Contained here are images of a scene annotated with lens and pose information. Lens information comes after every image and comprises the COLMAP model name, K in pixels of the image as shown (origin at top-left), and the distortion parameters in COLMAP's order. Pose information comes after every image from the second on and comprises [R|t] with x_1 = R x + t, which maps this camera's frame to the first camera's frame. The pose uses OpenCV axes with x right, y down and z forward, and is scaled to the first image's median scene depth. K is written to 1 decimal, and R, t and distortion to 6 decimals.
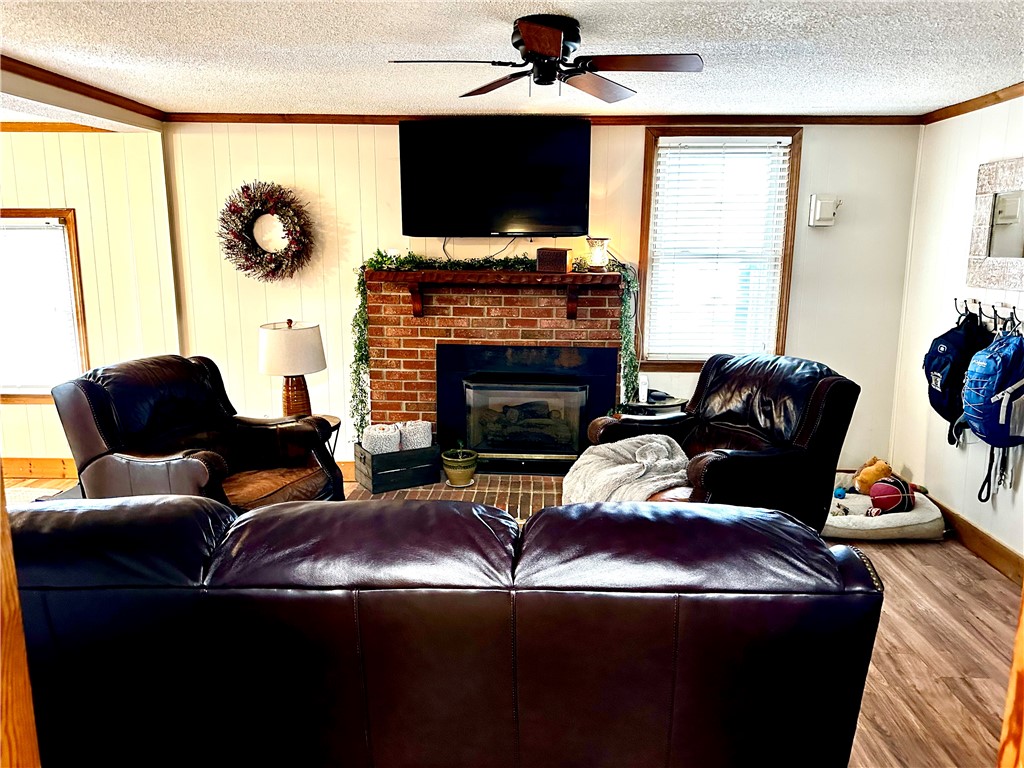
lens RADIAL K [[704.9, 0, 512.0], [0, 704.9, 384.0], [0, 0, 1]] dist [0.037573, -0.101557]
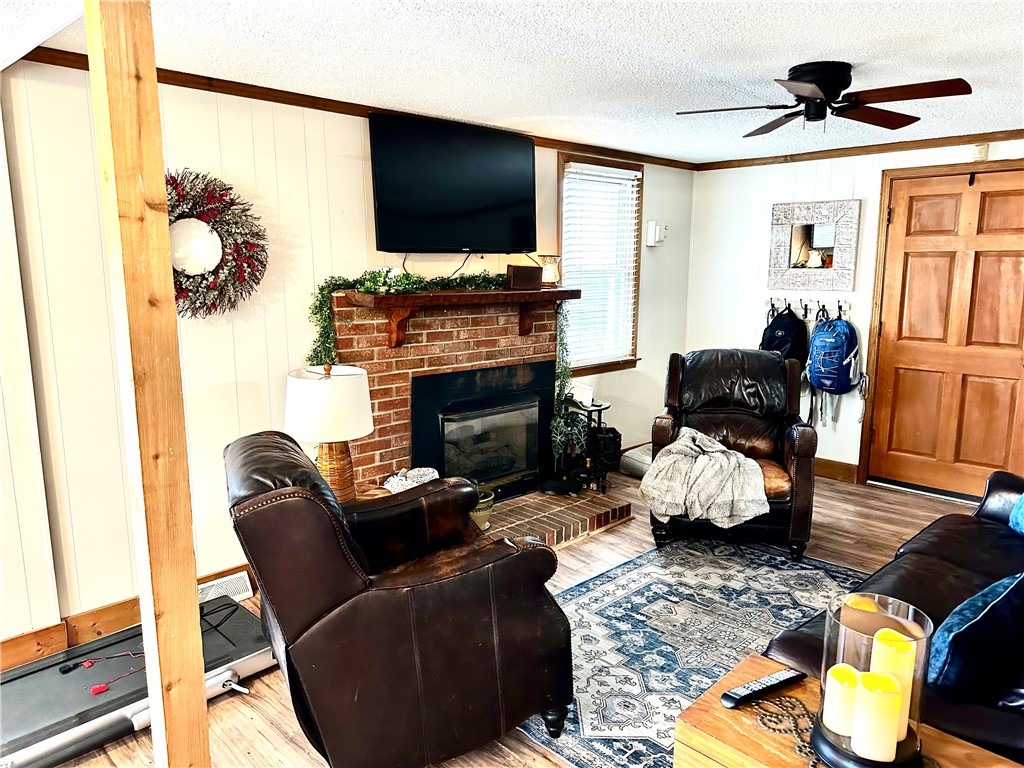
lens RADIAL K [[717.6, 0, 512.0], [0, 717.6, 384.0], [0, 0, 1]] dist [-0.001737, -0.004496]
pose [[0.691360, -0.125361, 0.711552, -0.650381], [0.139279, 0.989485, 0.039000, -0.065929], [-0.708959, 0.072141, 0.701550, 0.305465]]
